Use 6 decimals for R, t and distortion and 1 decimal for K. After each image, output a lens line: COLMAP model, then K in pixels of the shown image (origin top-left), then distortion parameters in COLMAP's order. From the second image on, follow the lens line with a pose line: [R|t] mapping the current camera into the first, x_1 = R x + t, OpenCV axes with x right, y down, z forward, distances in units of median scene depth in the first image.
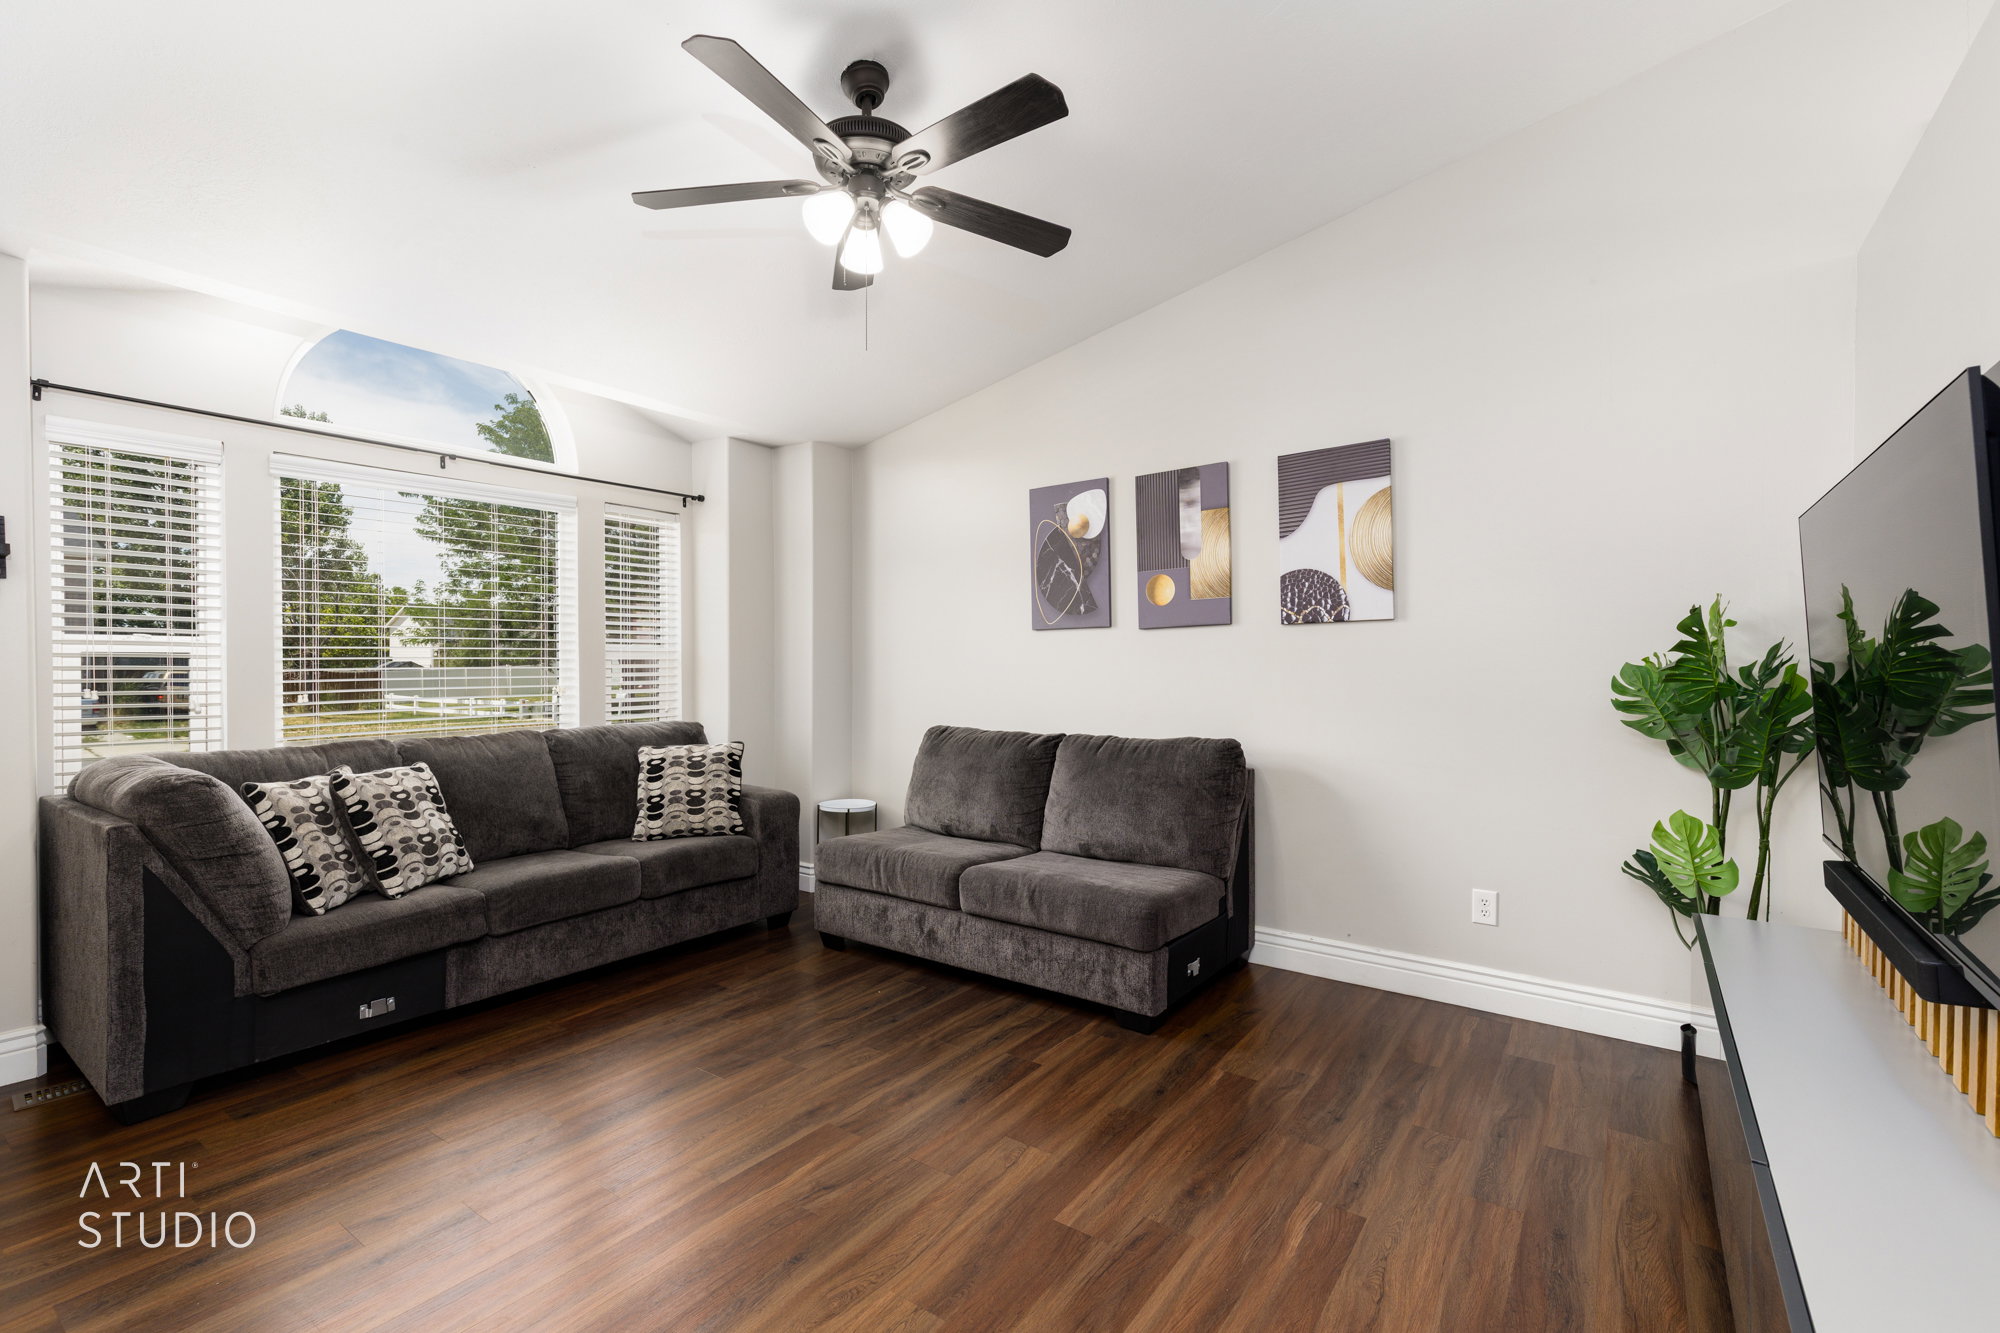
lens RADIAL K [[899.4, 0, 1000.1], [0, 899.4, 667.4], [0, 0, 1]] dist [0.008953, -0.000115]
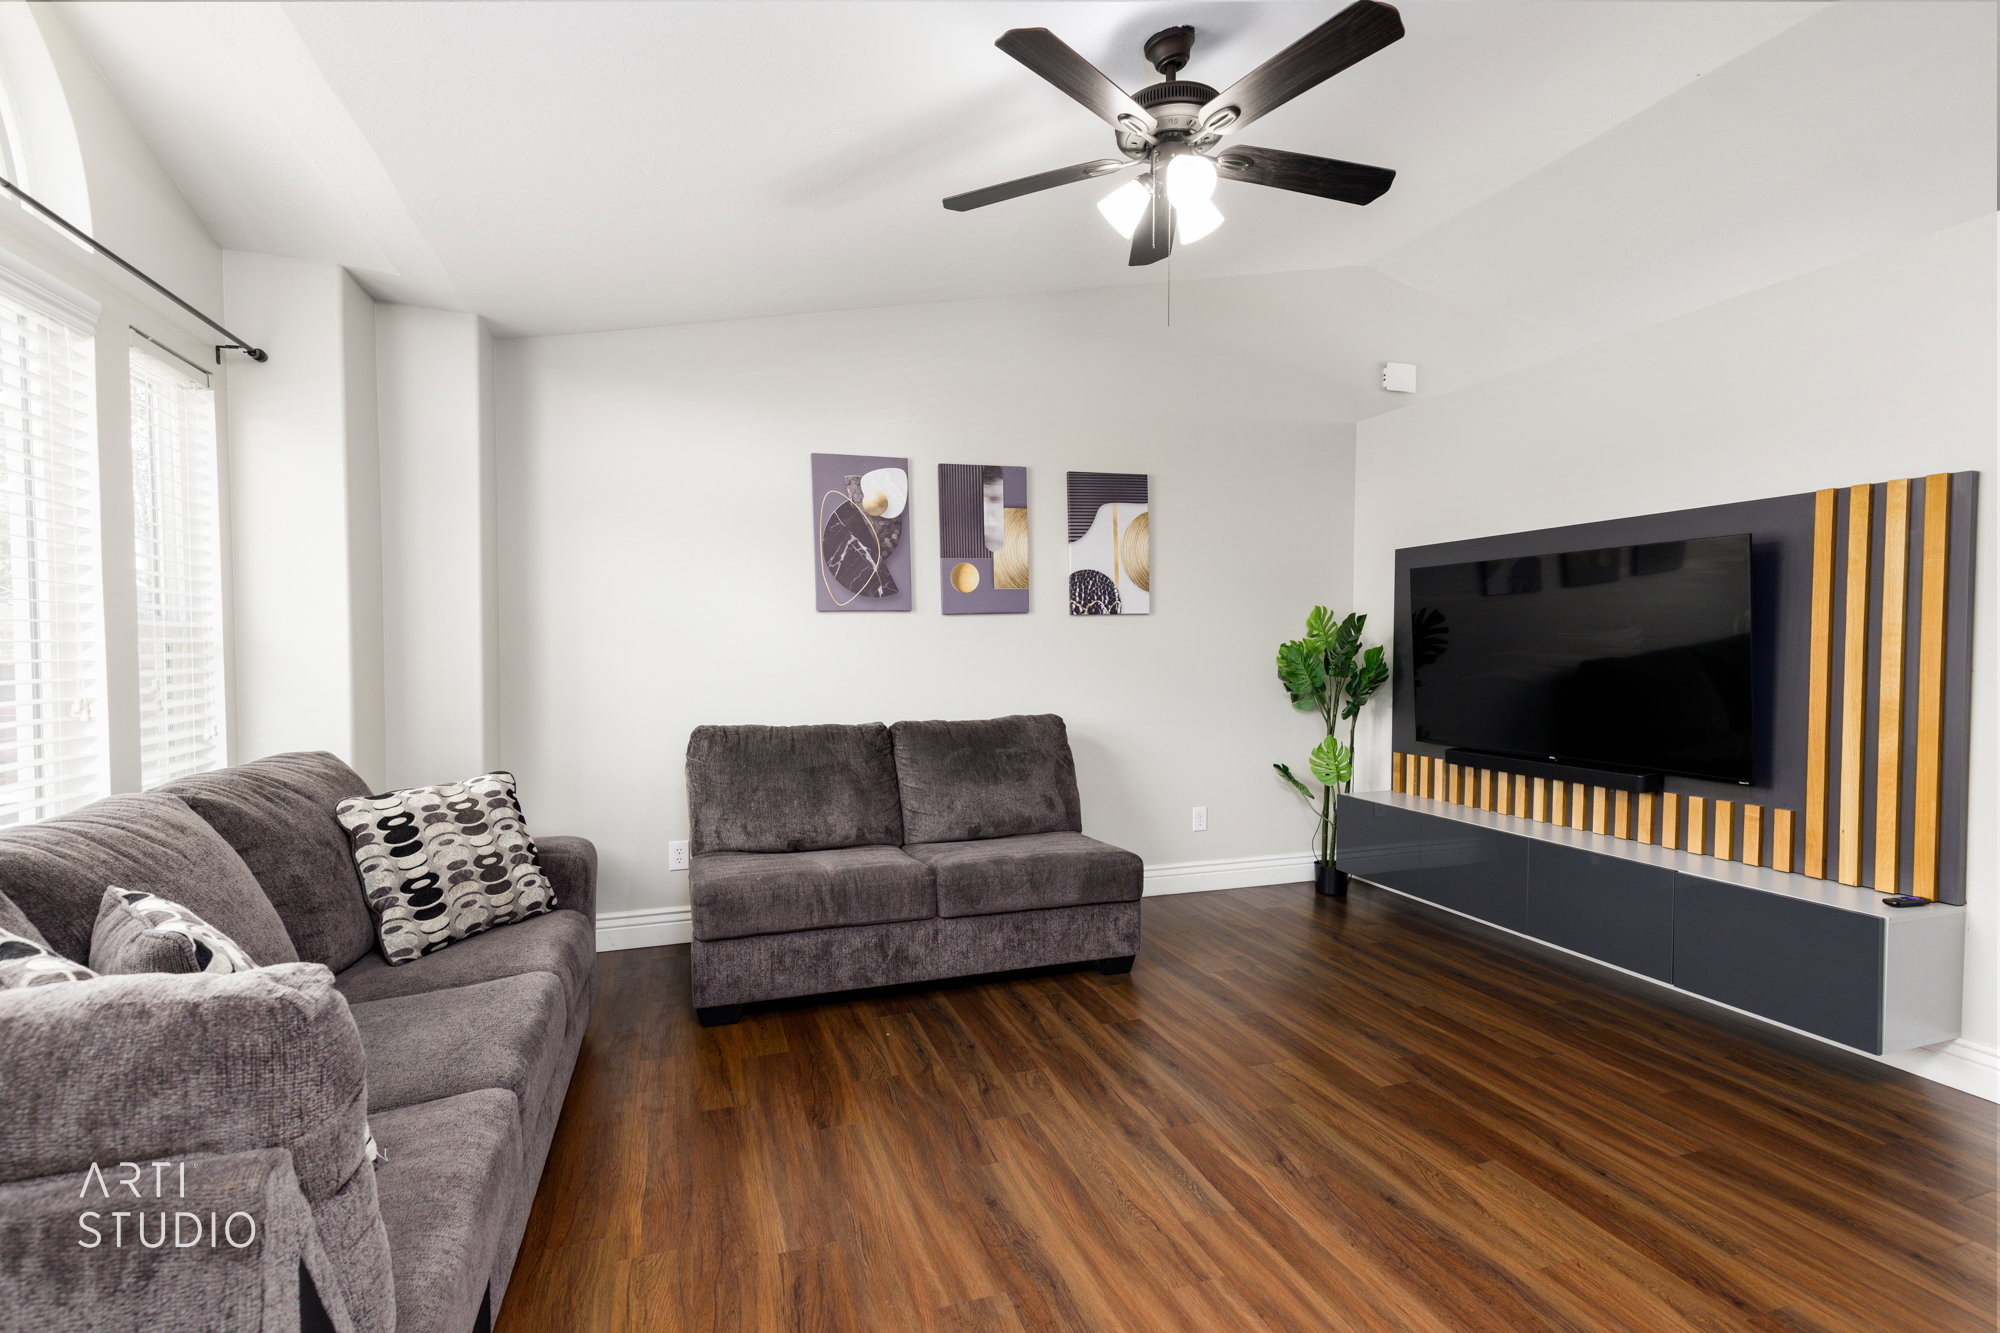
lens RADIAL K [[899.4, 0, 1001.0], [0, 899.4, 666.5], [0, 0, 1]] dist [0.008953, -0.000115]
pose [[0.575858, -0.020280, 0.817298, -0.681151], [0.004011, 0.999750, 0.021982, -0.005845], [-0.817540, -0.009380, 0.575795, 0.379023]]
